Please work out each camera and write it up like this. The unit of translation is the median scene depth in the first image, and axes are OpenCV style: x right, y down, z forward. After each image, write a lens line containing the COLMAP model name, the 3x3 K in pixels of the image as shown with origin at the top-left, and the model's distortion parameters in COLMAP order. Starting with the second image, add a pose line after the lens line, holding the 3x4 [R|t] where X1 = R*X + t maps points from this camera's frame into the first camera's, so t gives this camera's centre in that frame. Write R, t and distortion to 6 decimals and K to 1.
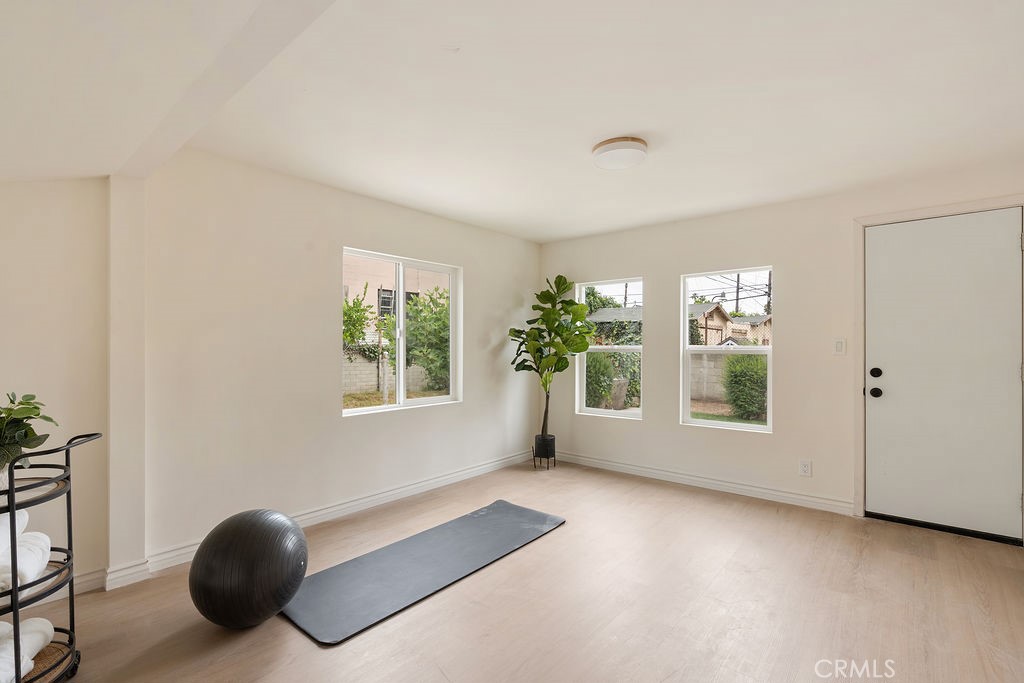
lens RADIAL K [[469.3, 0, 509.6], [0, 469.3, 336.3], [0, 0, 1]] dist [-0.002056, -0.000029]
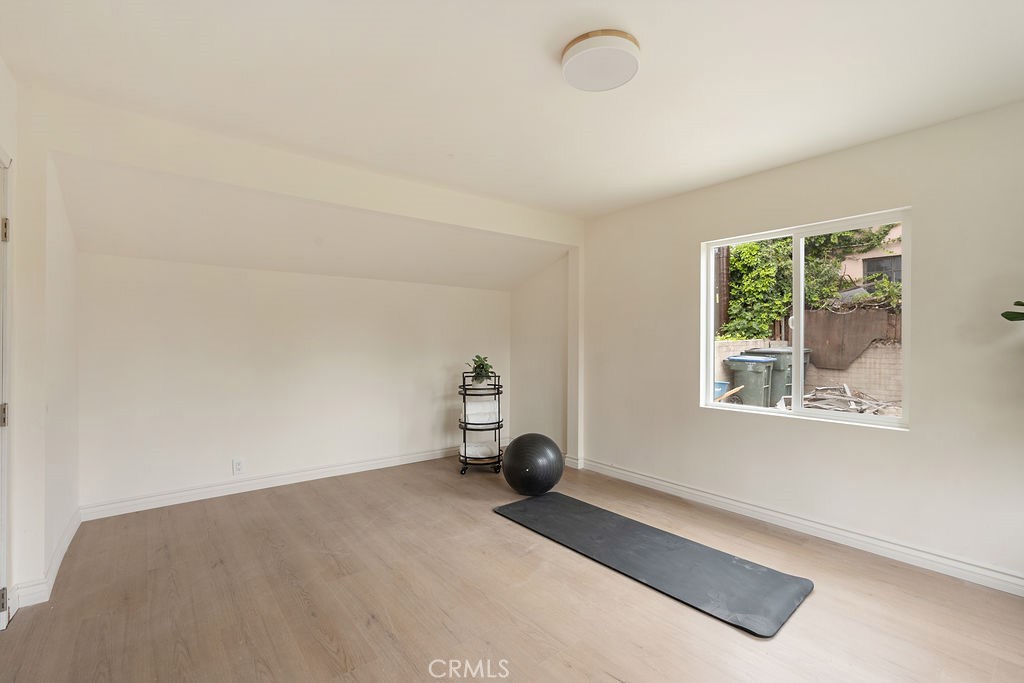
lens RADIAL K [[469.3, 0, 509.6], [0, 469.3, 336.3], [0, 0, 1]] dist [-0.002056, -0.000029]
pose [[-0.206881, -0.003534, -0.978360, 0.739563], [0.023297, 0.999692, -0.008537, 0.013167], [0.978089, -0.024559, -0.206735, 0.796960]]
